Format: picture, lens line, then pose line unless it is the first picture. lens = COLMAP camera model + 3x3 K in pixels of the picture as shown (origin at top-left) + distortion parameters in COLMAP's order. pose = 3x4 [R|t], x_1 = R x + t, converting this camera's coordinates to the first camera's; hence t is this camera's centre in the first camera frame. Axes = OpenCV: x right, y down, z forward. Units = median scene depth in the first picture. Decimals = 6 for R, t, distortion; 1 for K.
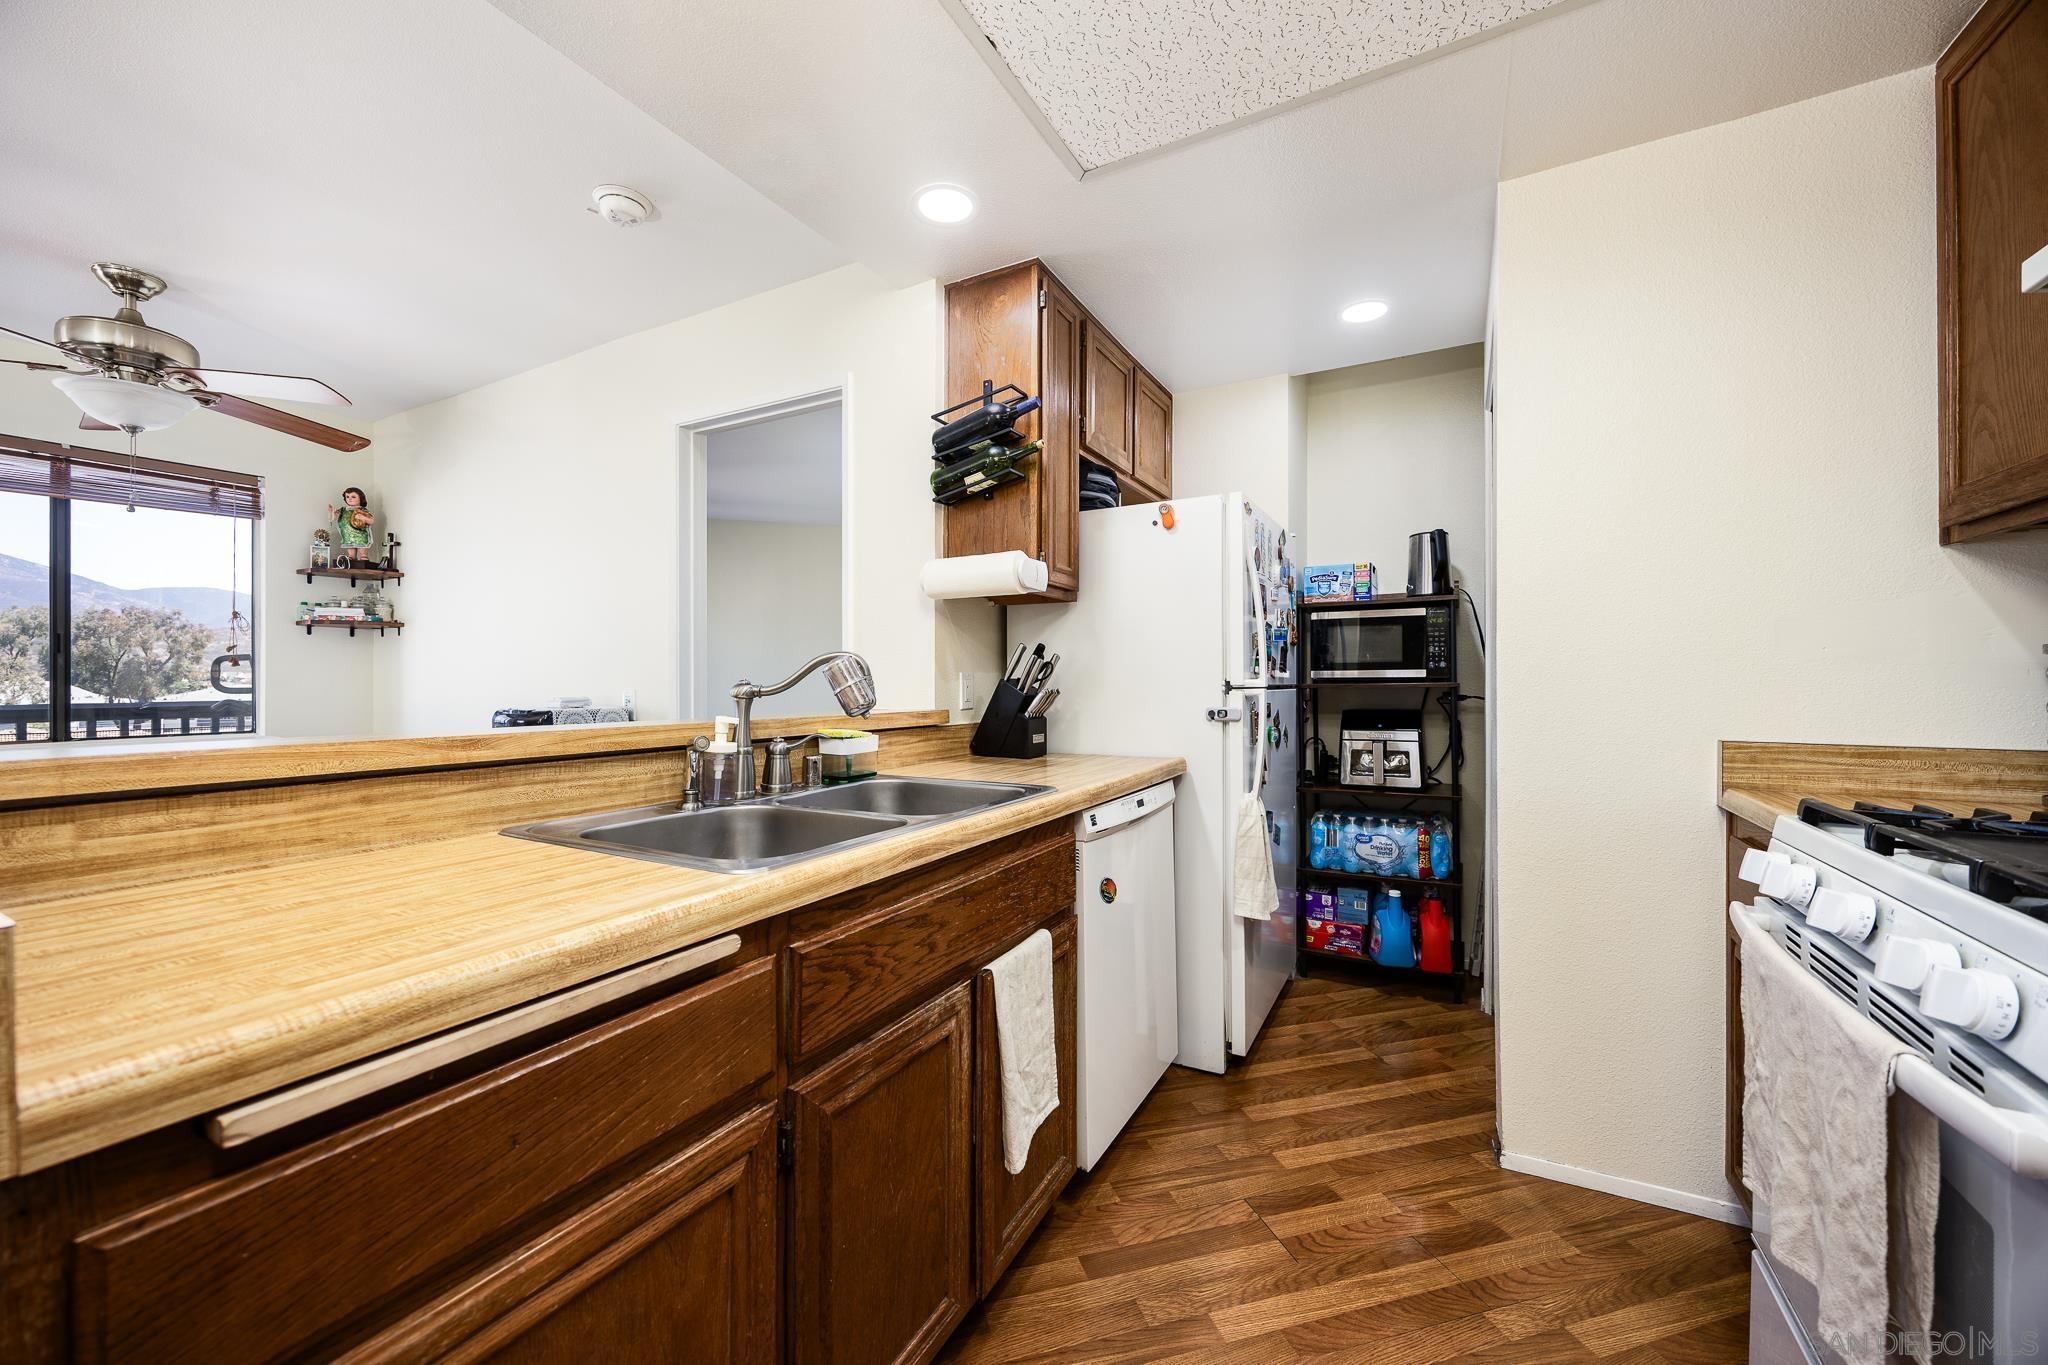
lens RADIAL K [[786.6, 0, 1023.0], [0, 786.6, 681.5], [0, 0, 1]] dist [0.000780, -0.000060]
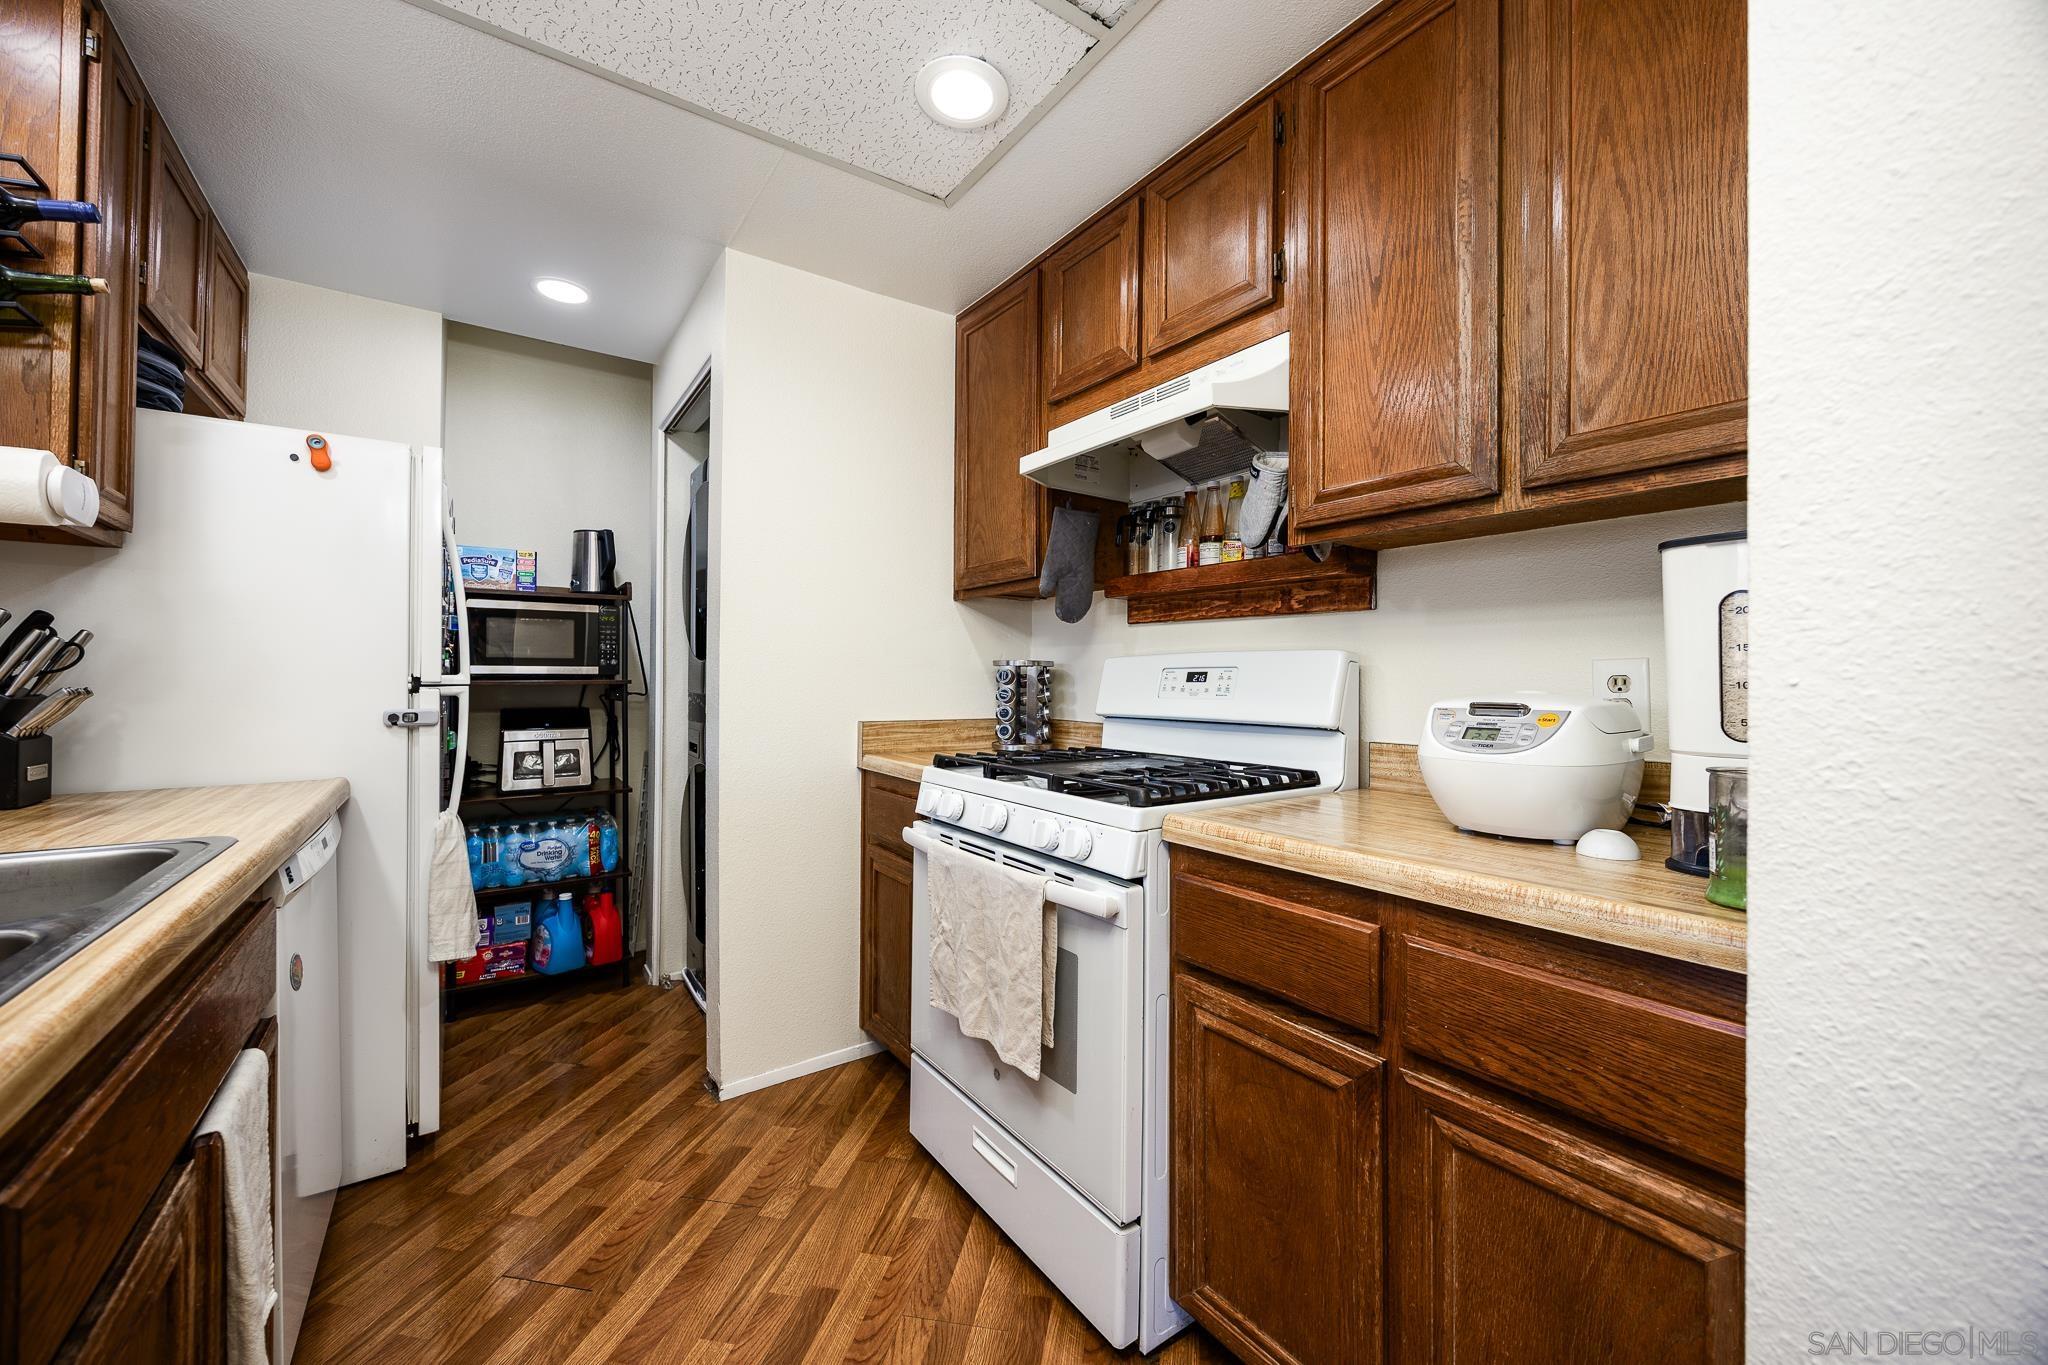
lens RADIAL K [[786.6, 0, 1028.9], [0, 786.6, 676.2], [0, 0, 1]] dist [0.000780, -0.000060]
pose [[0.429944, 0.007786, 0.902822, -0.194132], [-0.005352, 0.999967, -0.006075, 0.000253], [-0.902840, -0.002220, 0.429972, 0.080097]]
